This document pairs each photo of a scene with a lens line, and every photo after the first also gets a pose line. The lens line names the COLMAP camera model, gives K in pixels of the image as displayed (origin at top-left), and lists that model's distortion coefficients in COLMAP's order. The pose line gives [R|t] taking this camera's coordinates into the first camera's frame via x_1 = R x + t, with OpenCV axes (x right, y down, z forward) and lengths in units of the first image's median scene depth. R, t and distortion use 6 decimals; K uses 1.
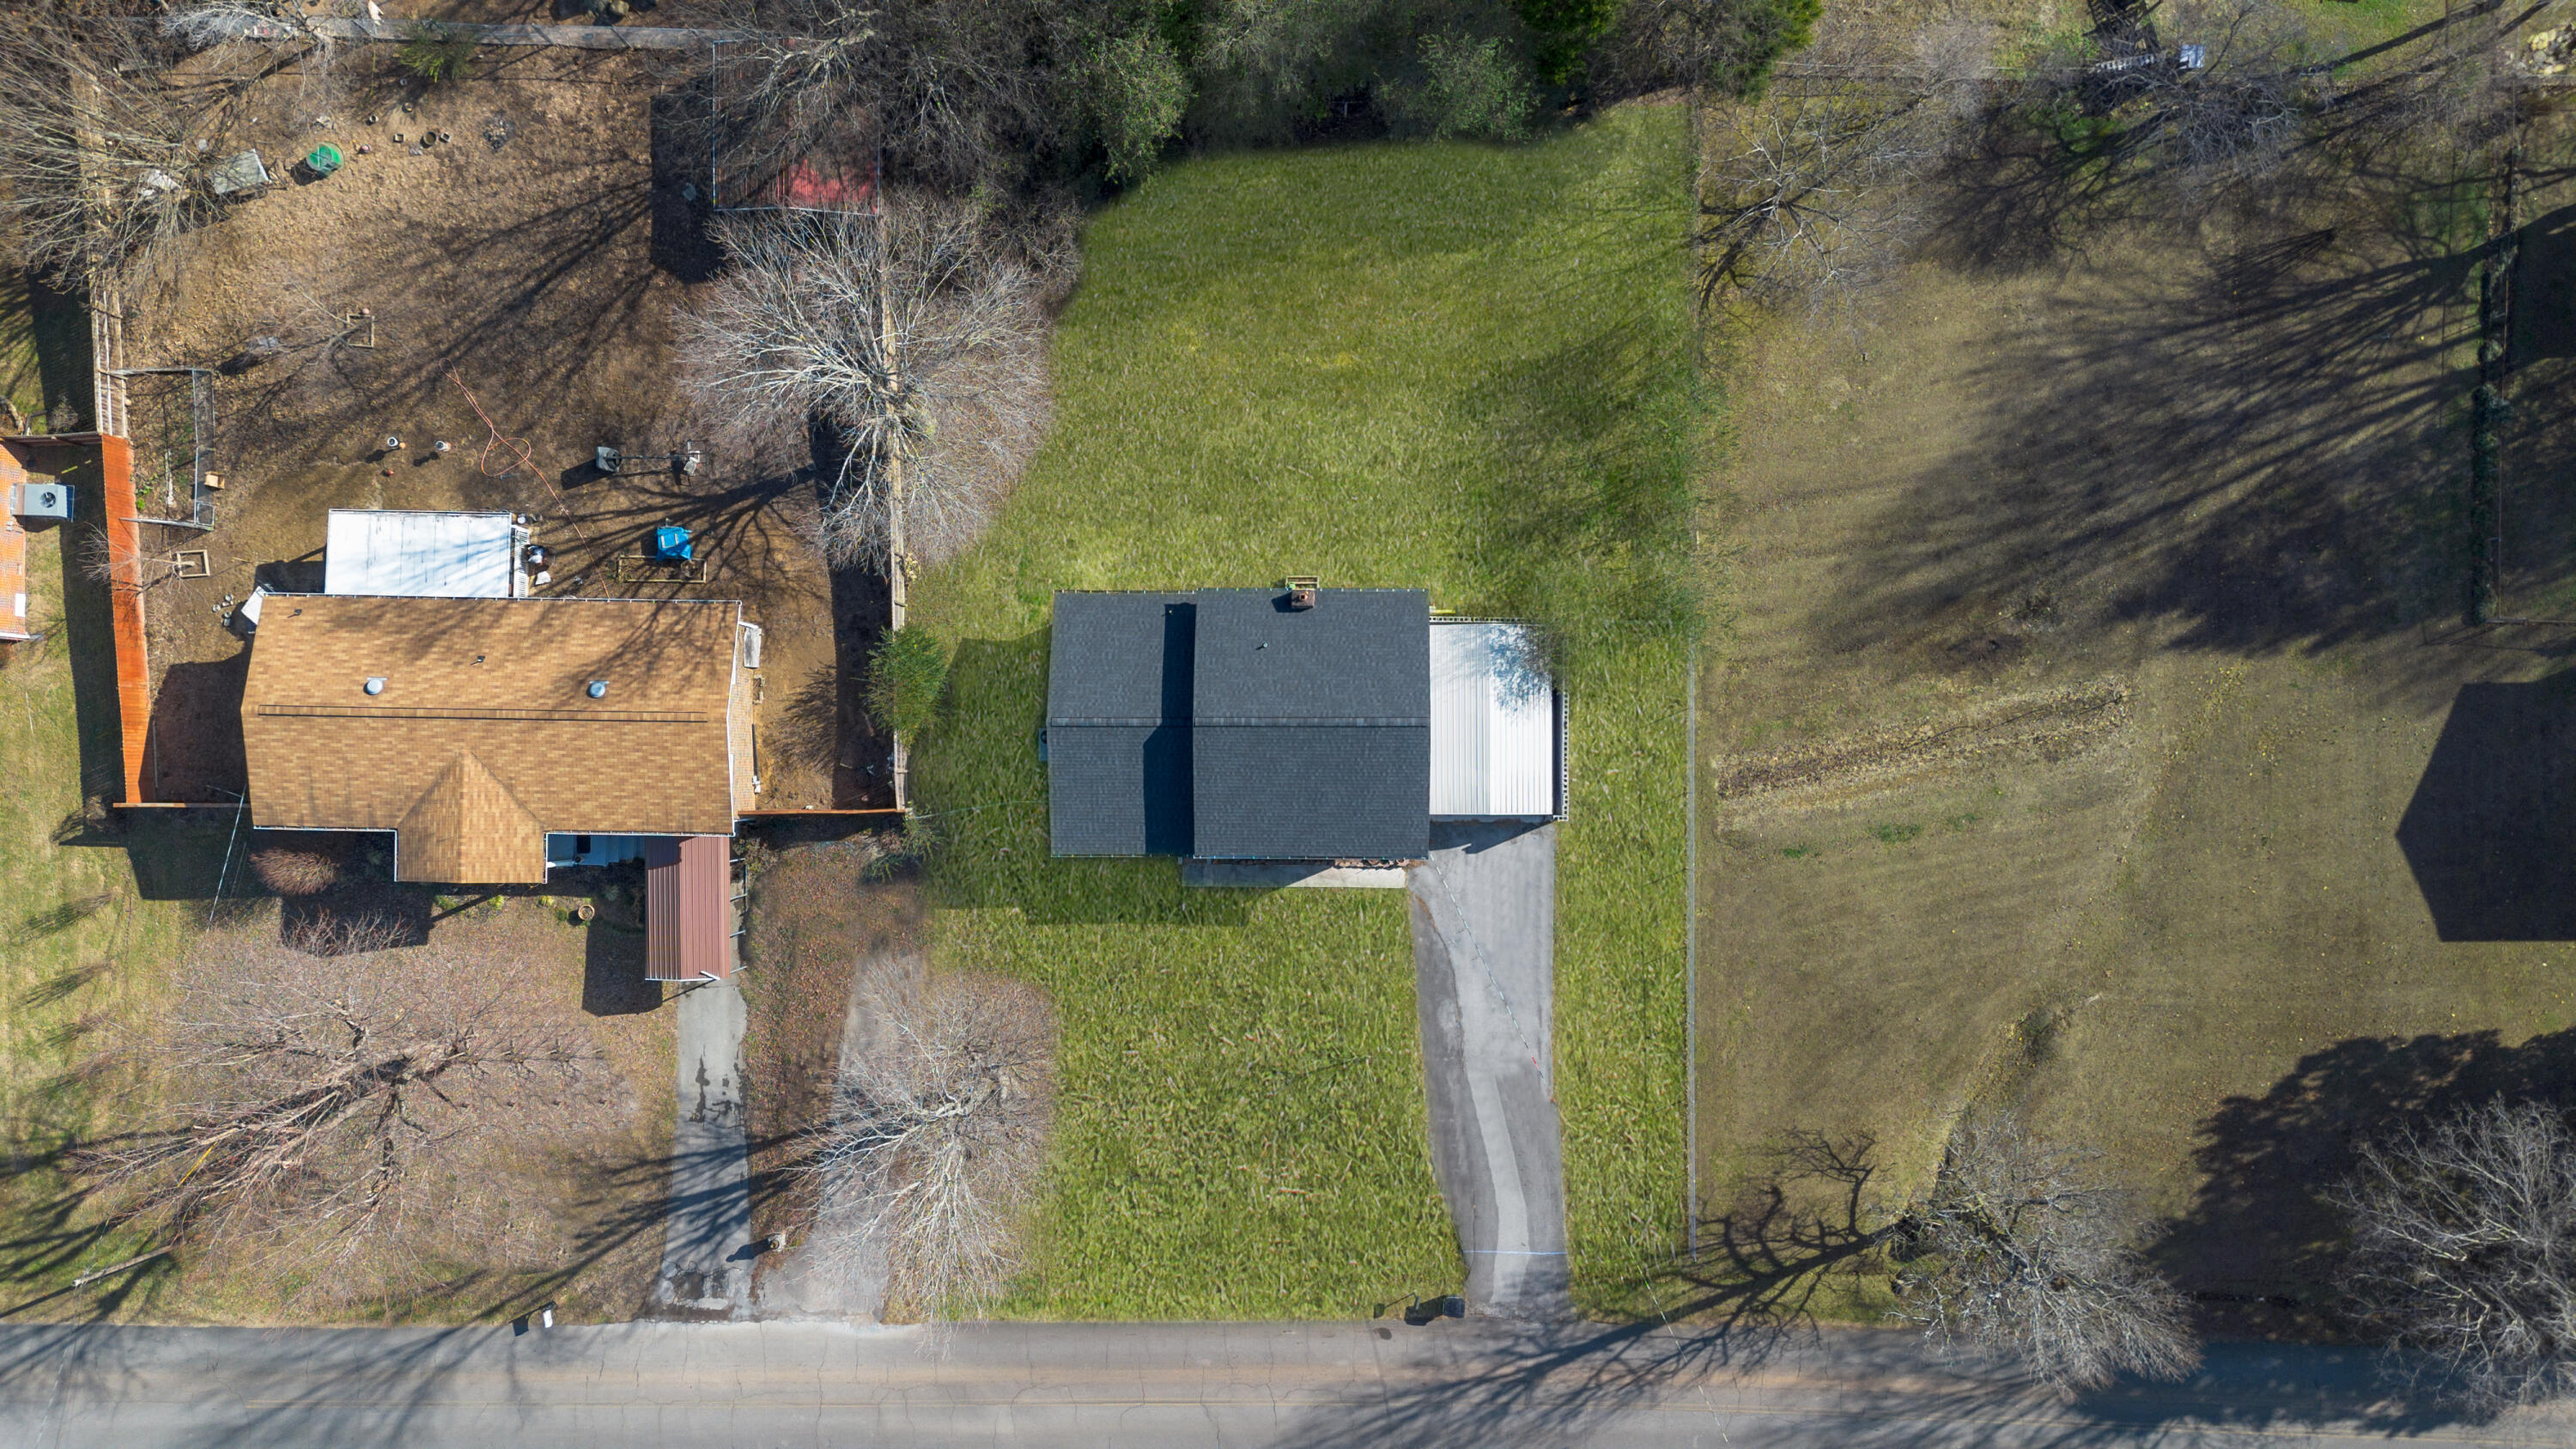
lens RADIAL K [[1807.1, 0, 1288.0], [0, 1807.1, 724.5], [0, 0, 1]] dist [0.063930, -0.001995]
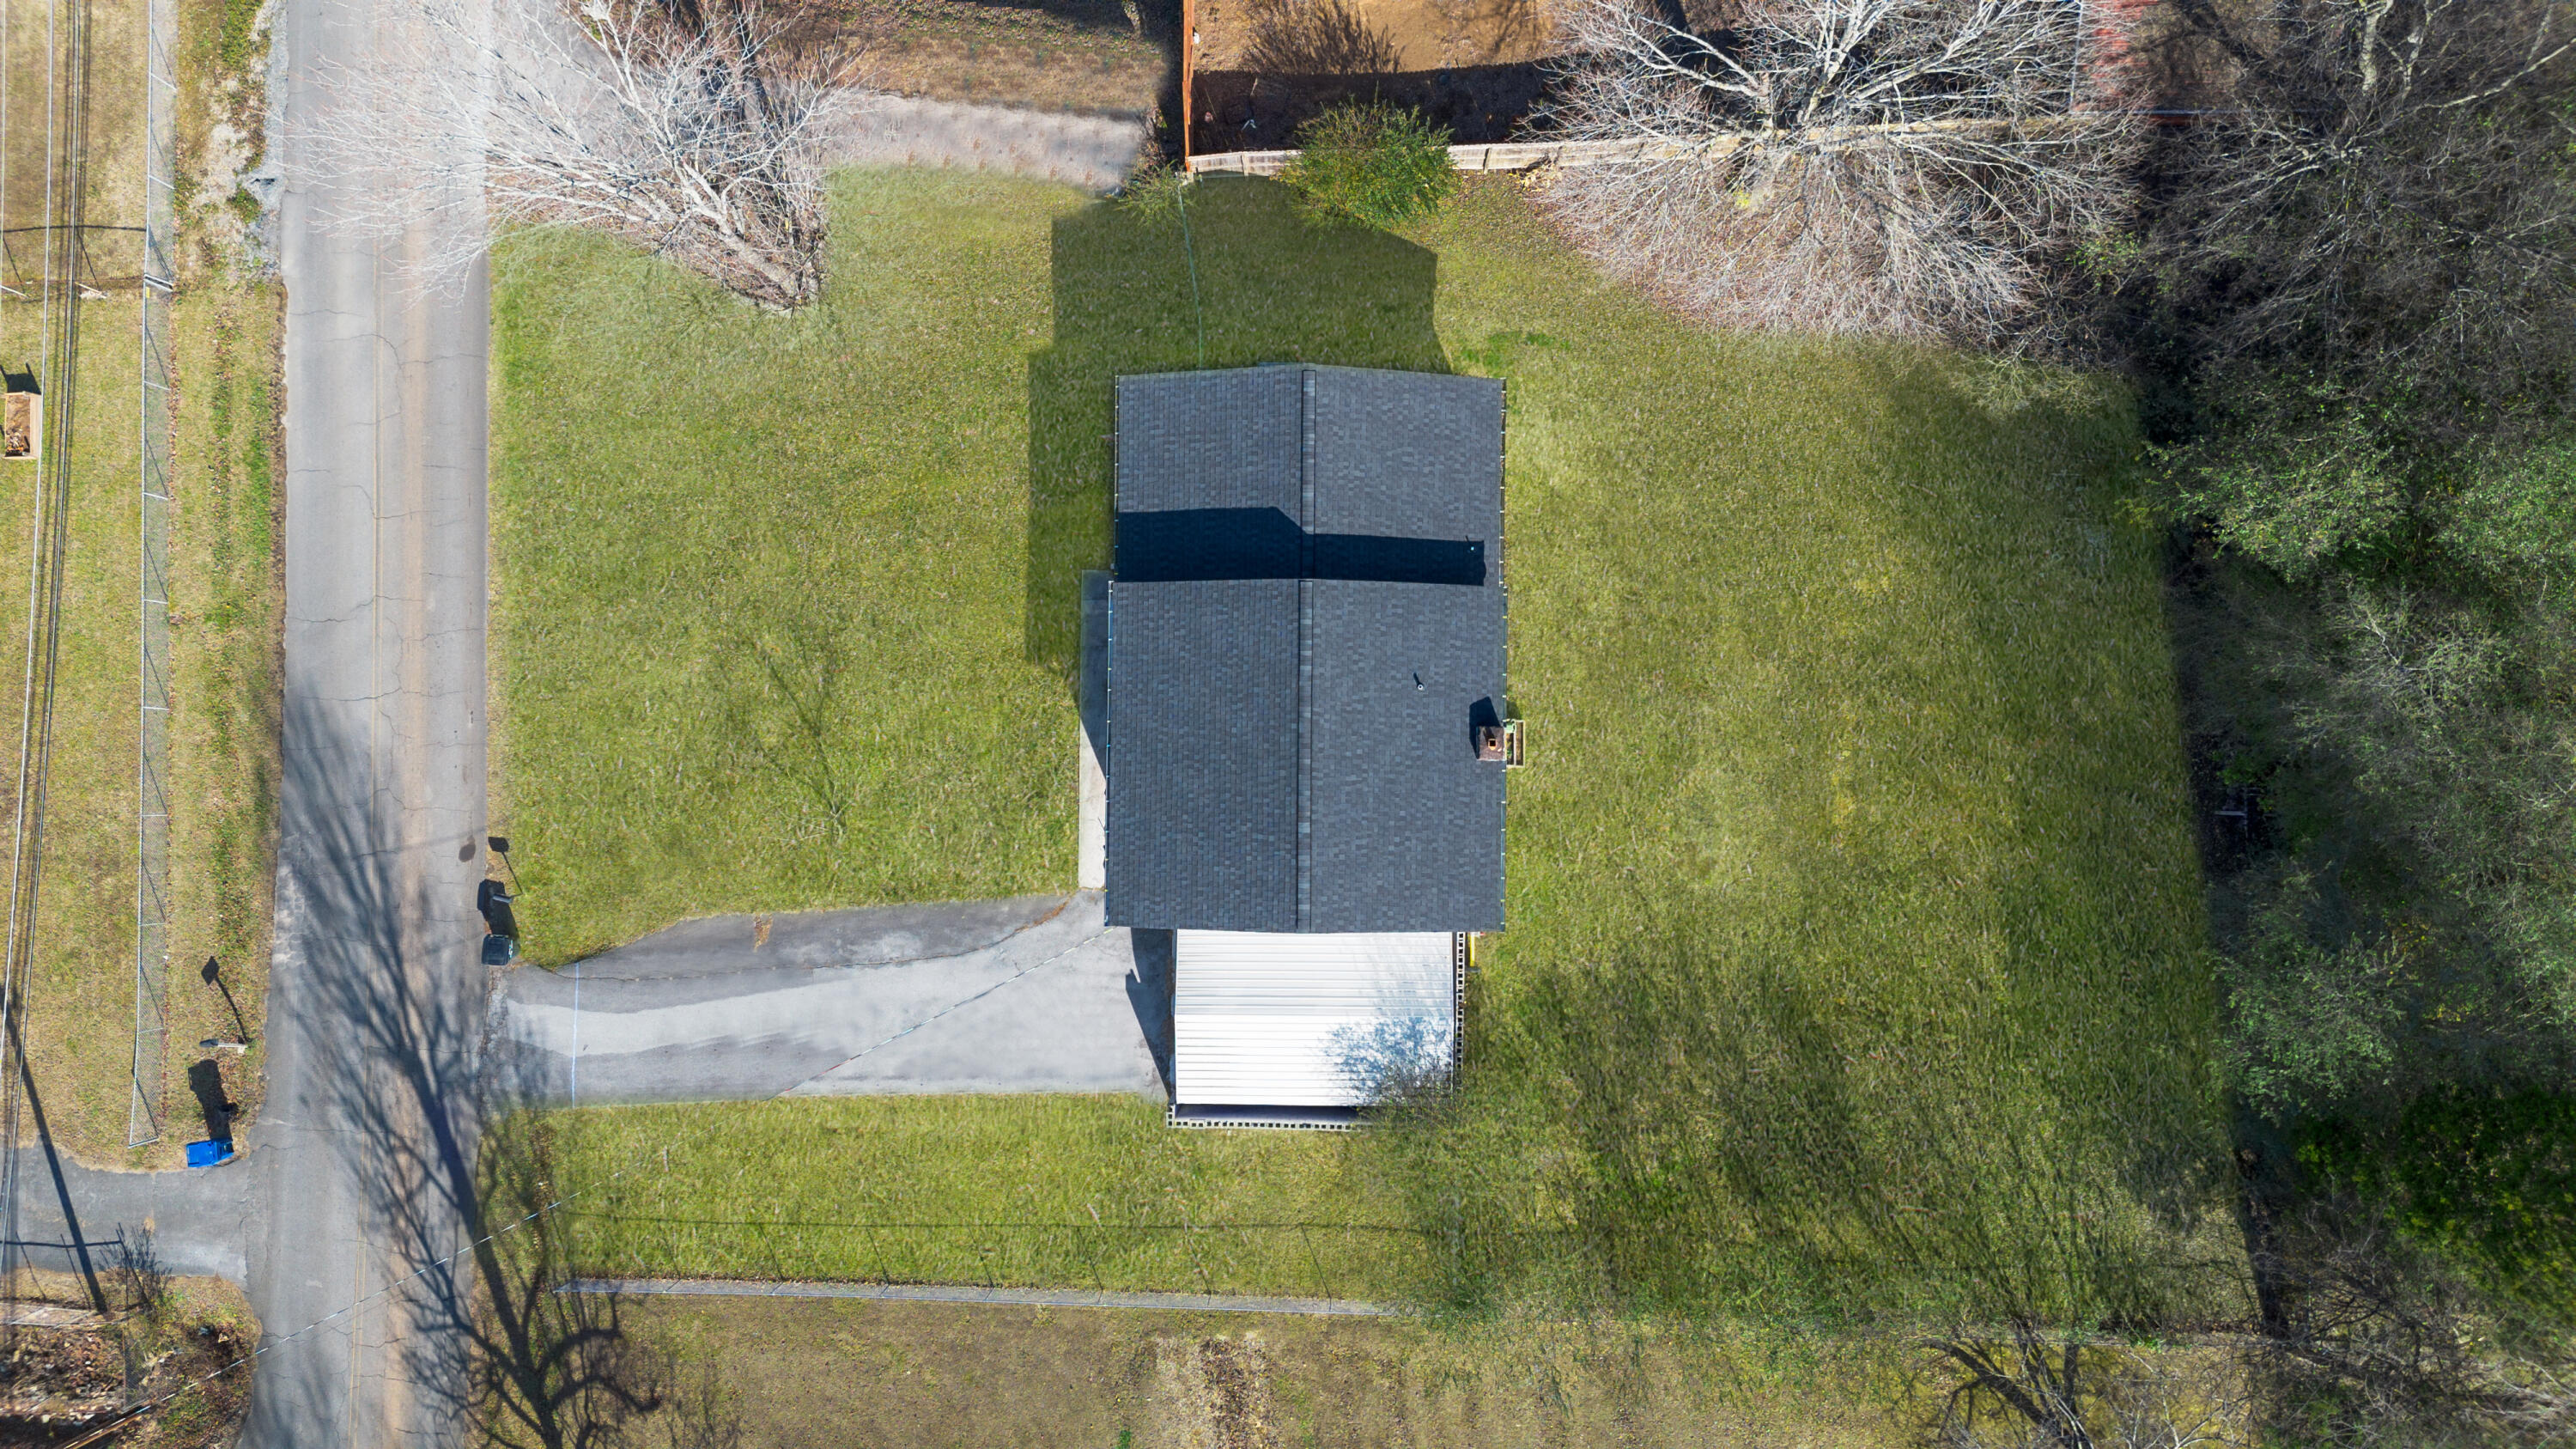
lens RADIAL K [[1821.1, 0, 1288.0], [0, 1821.1, 724.5], [0, 0, 1]] dist [0.034475, 0.000021]
pose [[-0.005817, 0.999956, -0.007370, 0.006117], [-0.998535, -0.005412, 0.053840, -0.028784], [0.053798, 0.007673, 0.998522, 0.298330]]
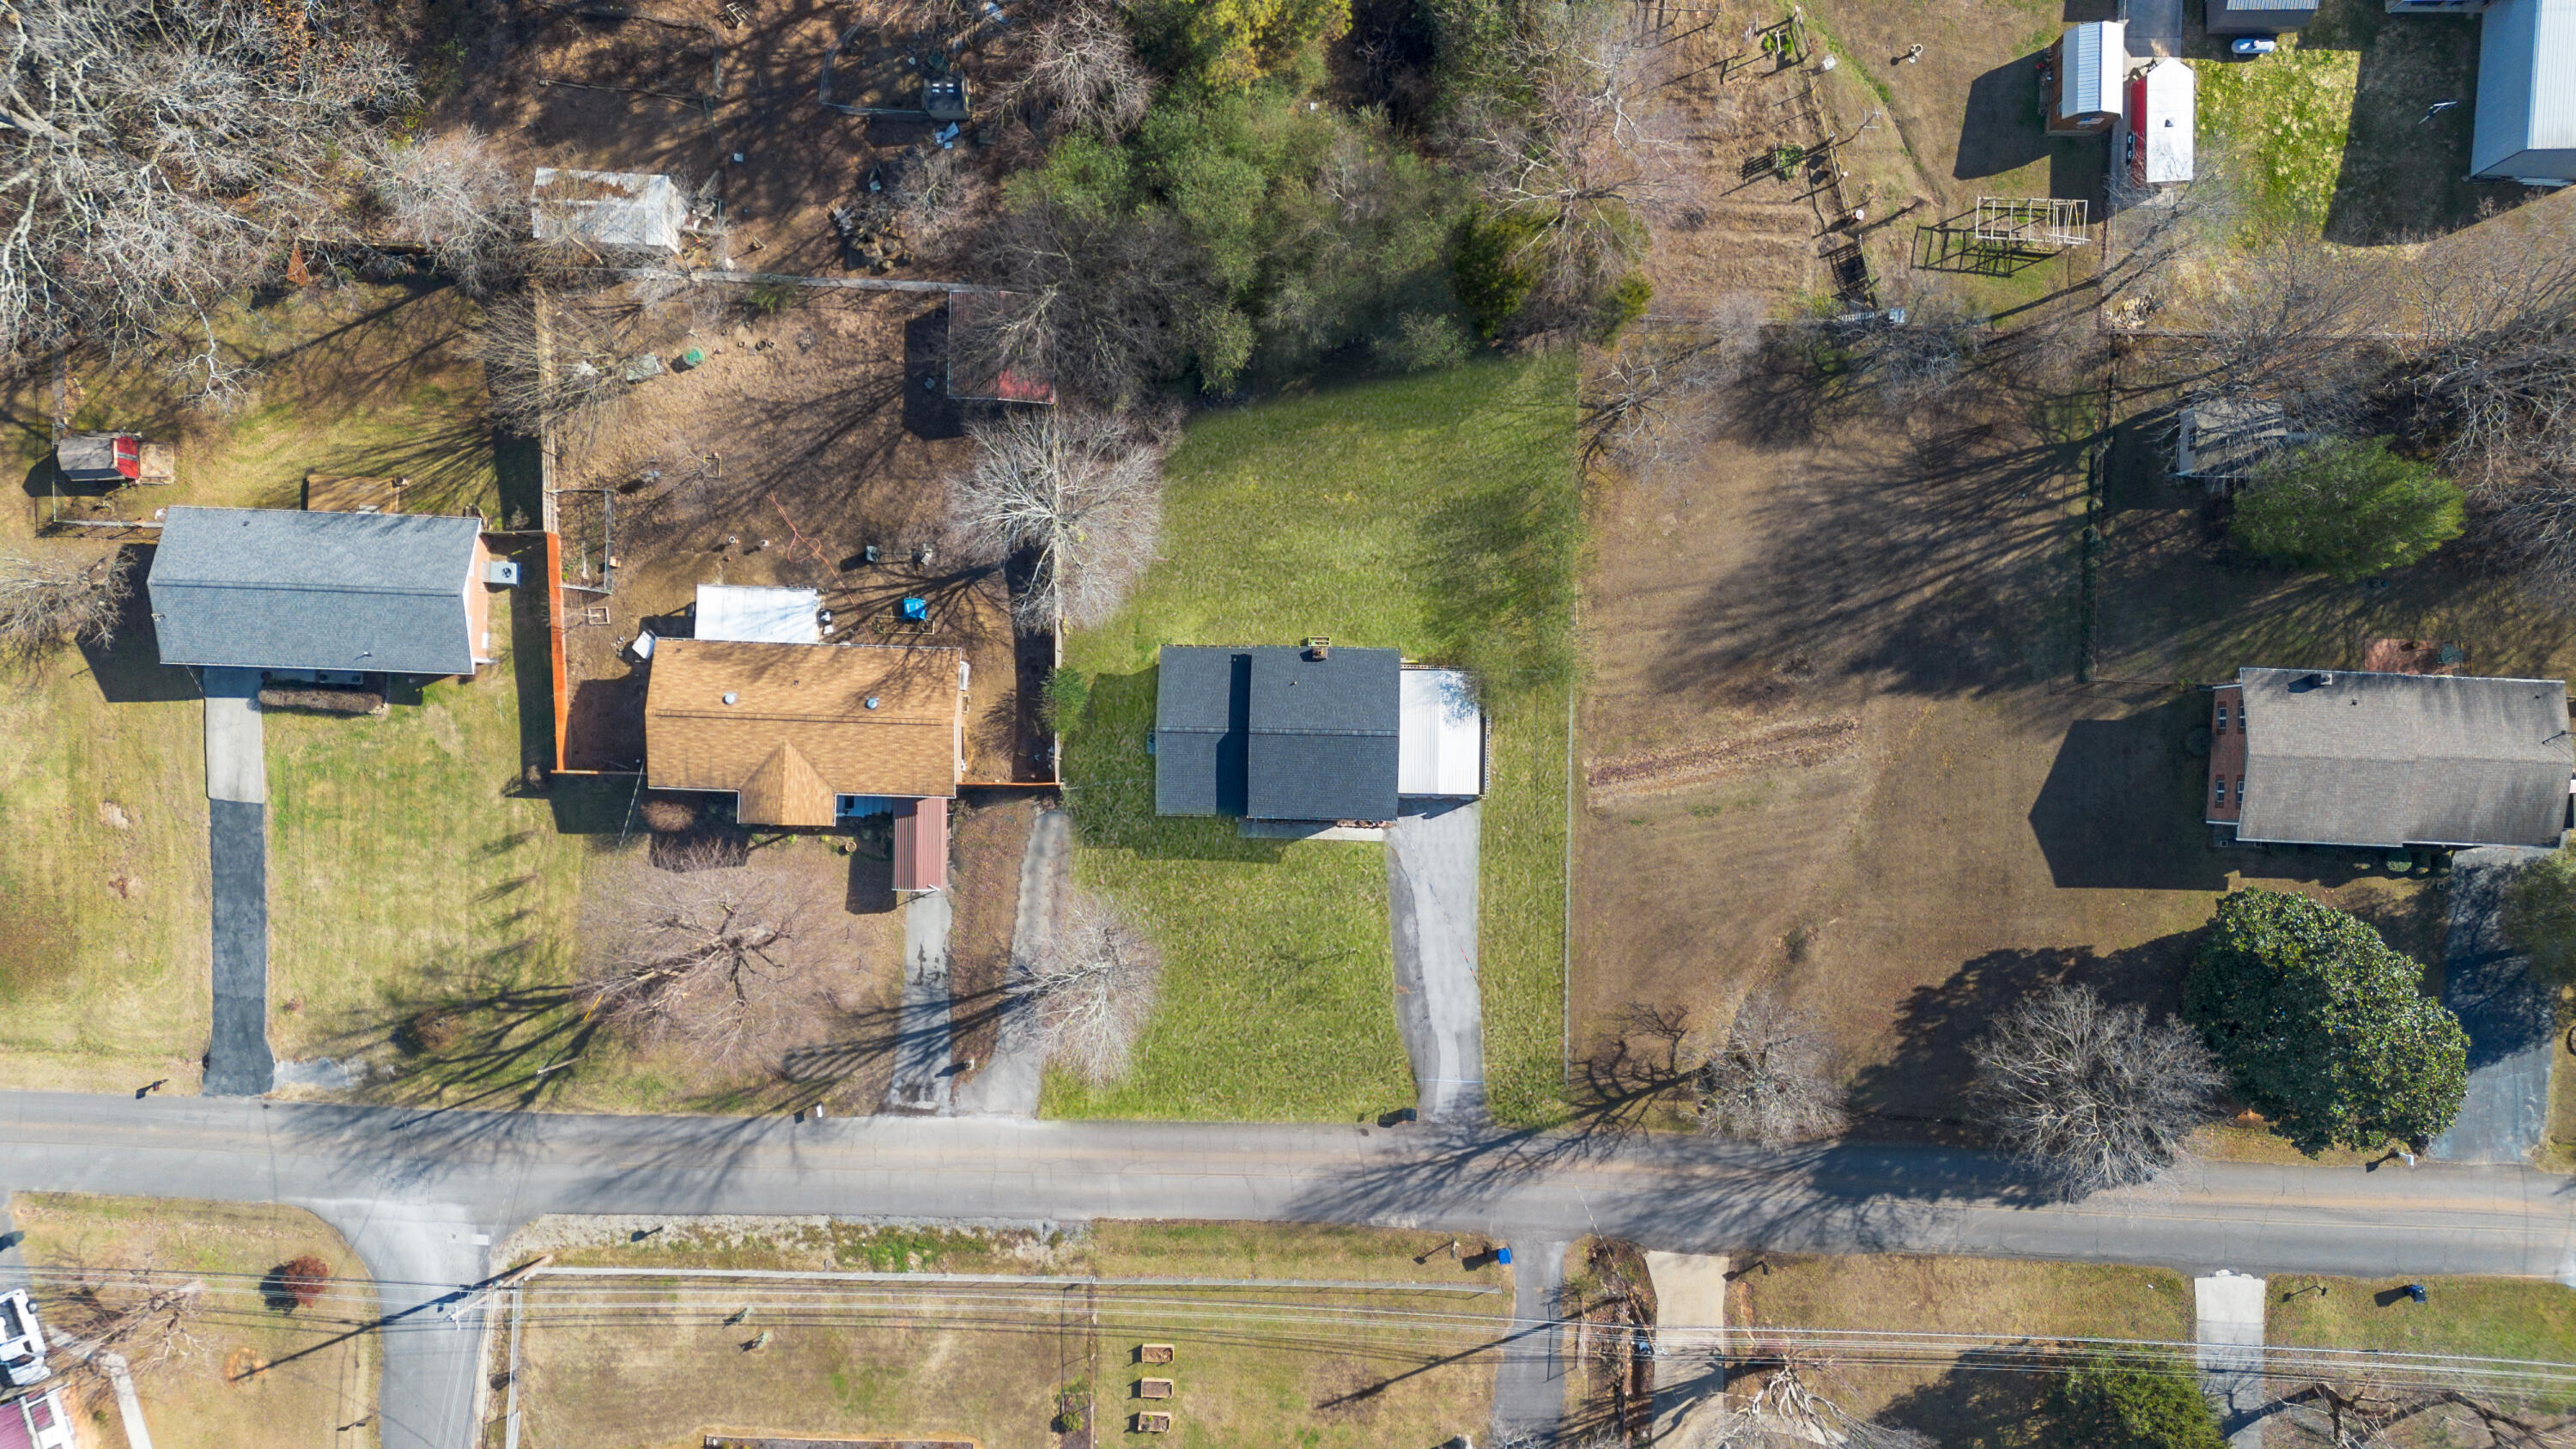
lens RADIAL K [[1761.8, 0, 1270.7], [0, 1761.8, 723.0], [0, 0, 1]] dist [0.110669, -0.096018]
pose [[0.999771, 0.017897, -0.011758, -0.014294], [-0.017860, 0.999835, 0.003306, -0.012530], [0.011815, -0.003096, 0.999925, -0.495301]]
